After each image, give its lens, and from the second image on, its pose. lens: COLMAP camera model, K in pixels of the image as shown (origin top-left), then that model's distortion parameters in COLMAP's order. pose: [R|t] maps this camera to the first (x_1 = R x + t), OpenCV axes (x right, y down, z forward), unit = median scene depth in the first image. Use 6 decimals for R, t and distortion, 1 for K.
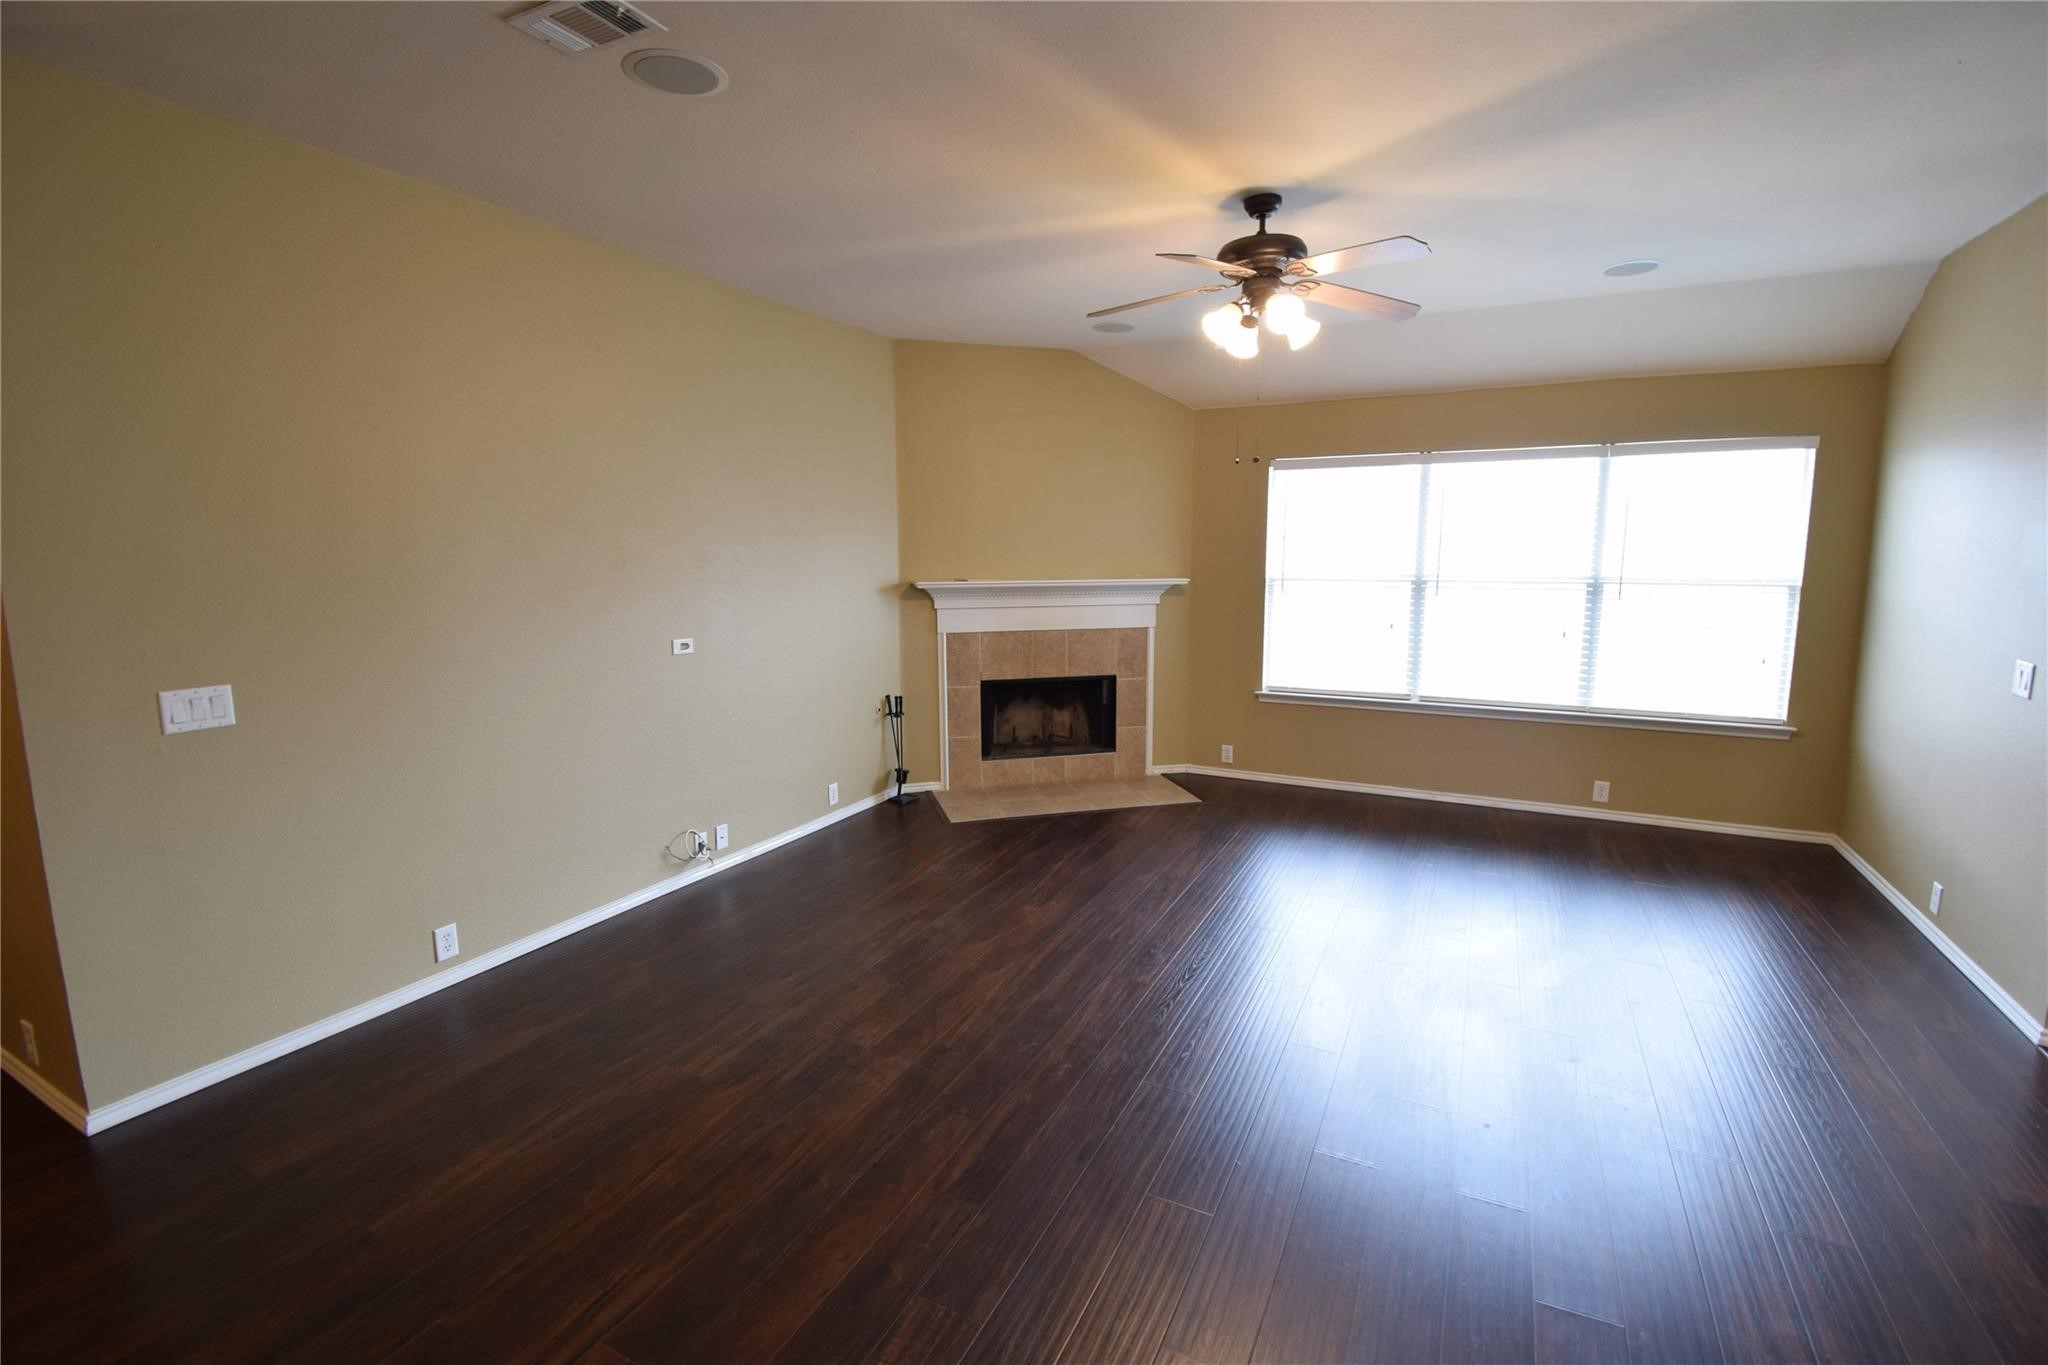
lens RADIAL K [[900.1, 0, 1029.9], [0, 900.1, 679.7], [0, 0, 1]] dist [0.007953, -0.018228]
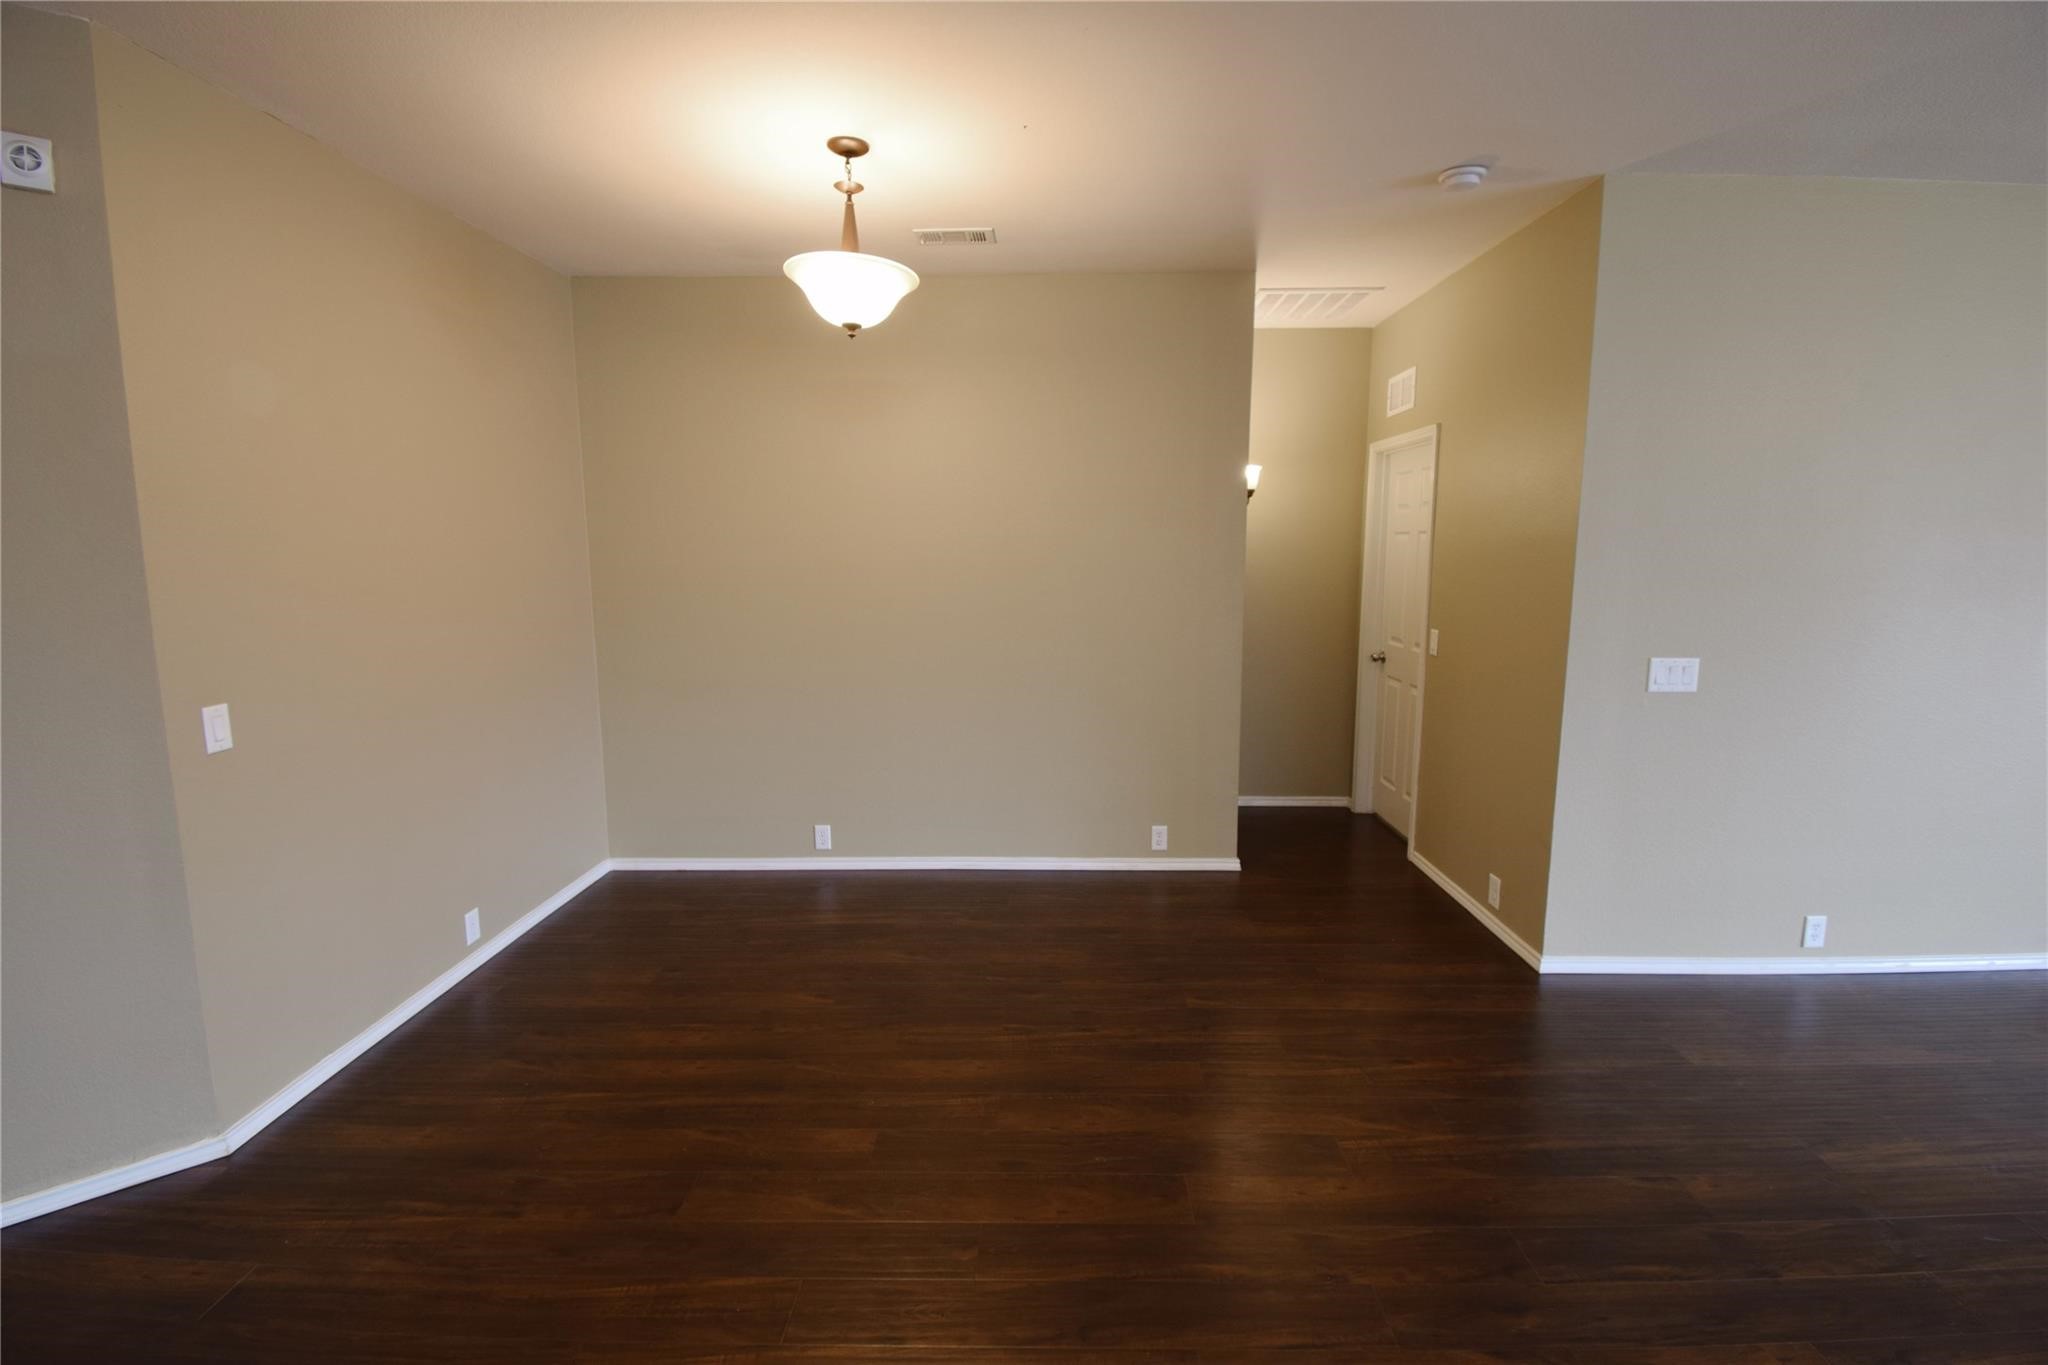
lens RADIAL K [[900.1, 0, 1029.9], [0, 900.1, 679.7], [0, 0, 1]] dist [0.007953, -0.018228]
pose [[0.434625, 0.131658, -0.890936, -0.095258], [-0.130187, 0.988051, 0.082500, 0.023560], [0.891152, 0.080132, 0.446572, -0.154406]]
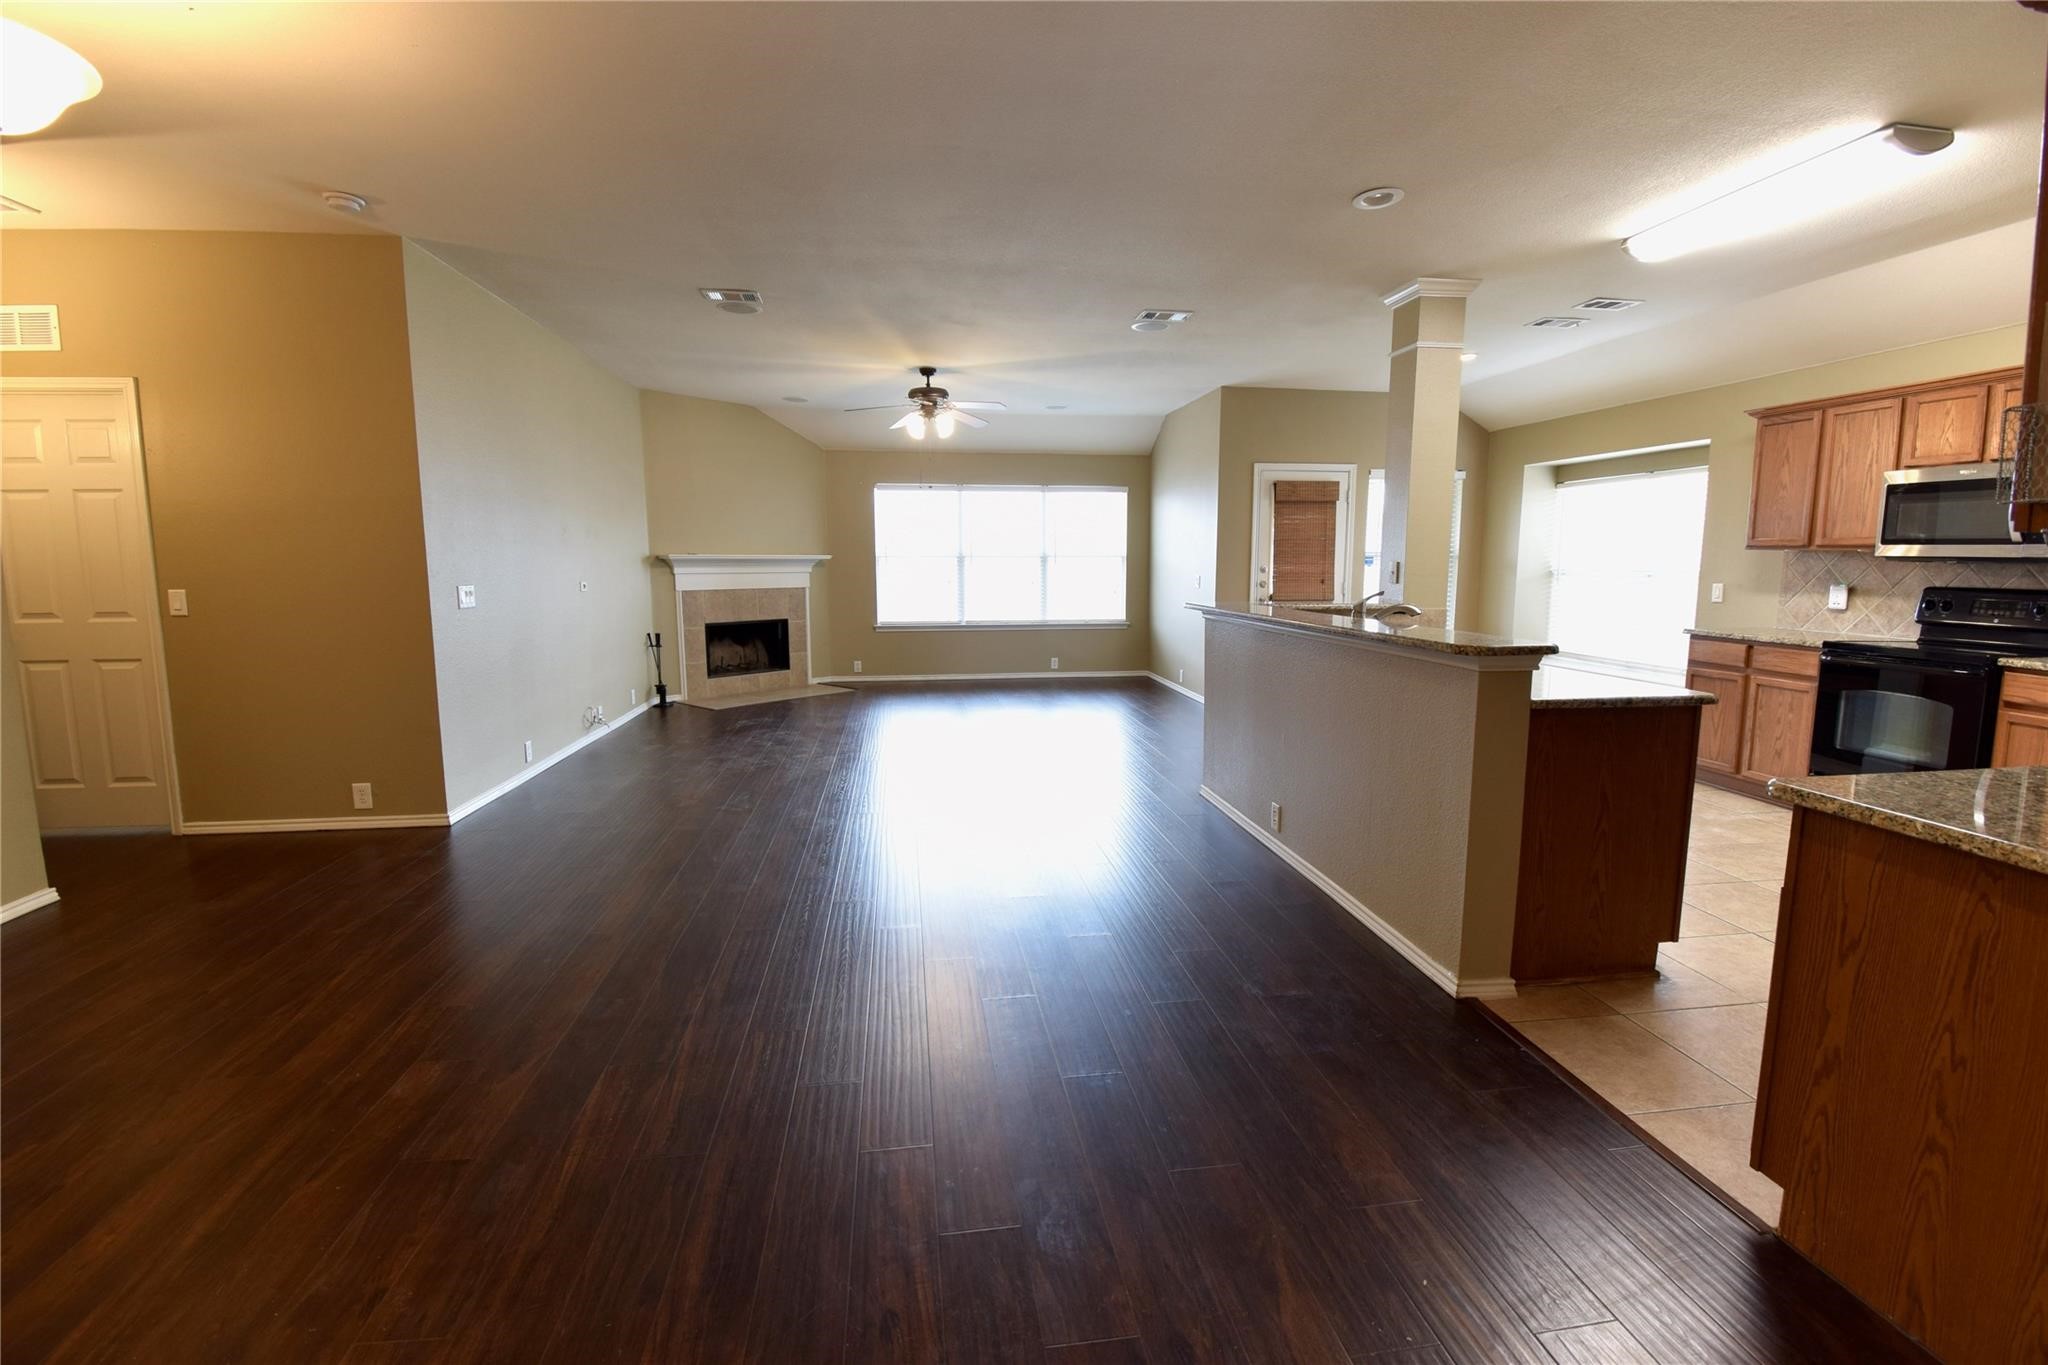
lens RADIAL K [[900.1, 0, 1029.9], [0, 900.1, 679.7], [0, 0, 1]] dist [0.007953, -0.018228]
pose [[0.820033, -0.071650, 0.567813, -0.476552], [0.079811, 0.996755, 0.010515, 0.123636], [-0.566723, 0.036695, 0.823091, -0.523884]]
